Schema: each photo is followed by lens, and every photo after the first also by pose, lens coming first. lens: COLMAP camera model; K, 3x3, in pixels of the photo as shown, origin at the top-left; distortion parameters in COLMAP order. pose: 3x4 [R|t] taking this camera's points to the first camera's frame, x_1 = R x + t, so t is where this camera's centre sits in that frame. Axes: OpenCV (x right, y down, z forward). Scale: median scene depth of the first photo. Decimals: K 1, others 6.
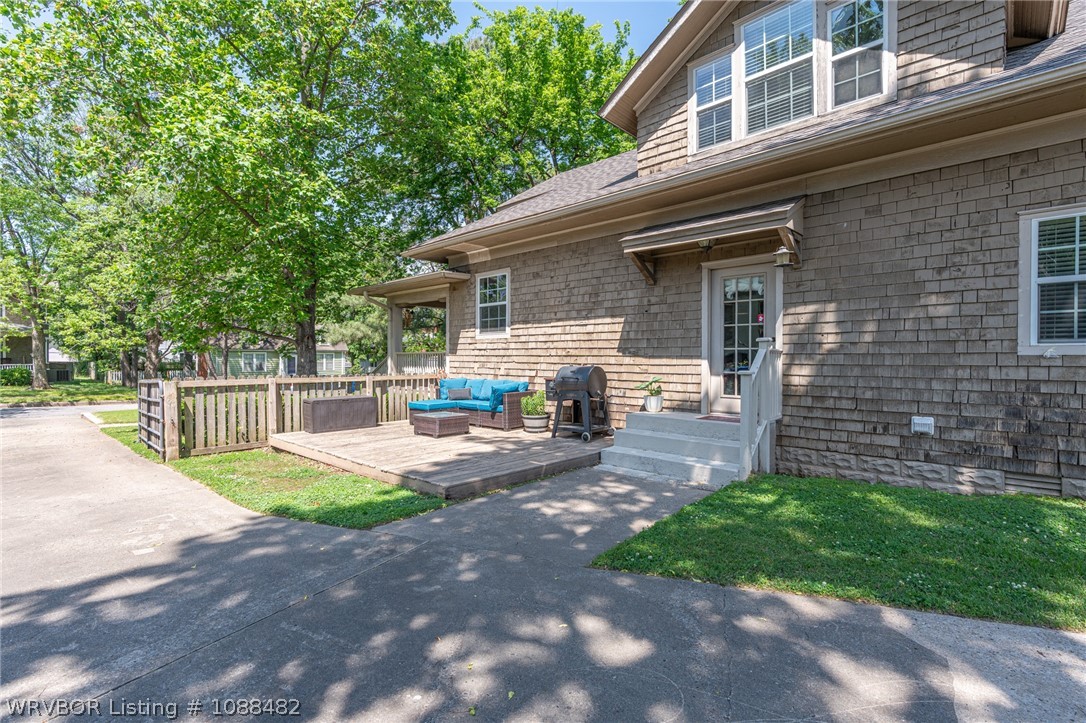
lens RADIAL K [[495.4, 0, 543.0], [0, 495.4, 361.0], [0, 0, 1]] dist [0.000219, -0.000006]
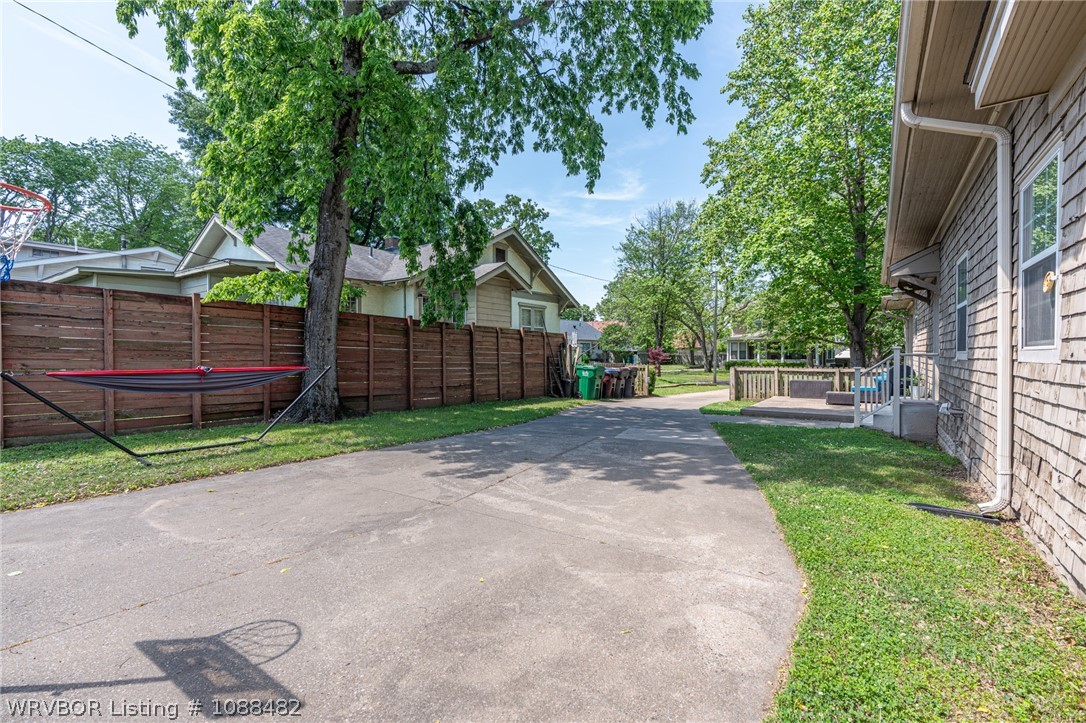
lens RADIAL K [[495.4, 0, 543.2], [0, 495.4, 361.0], [0, 0, 1]] dist [0.000219, -0.000006]
pose [[0.159145, 0.006320, -0.987235, 1.314395], [-0.006564, 0.999964, 0.005343, 0.003845], [0.987233, 0.005629, 0.159181, -0.247066]]
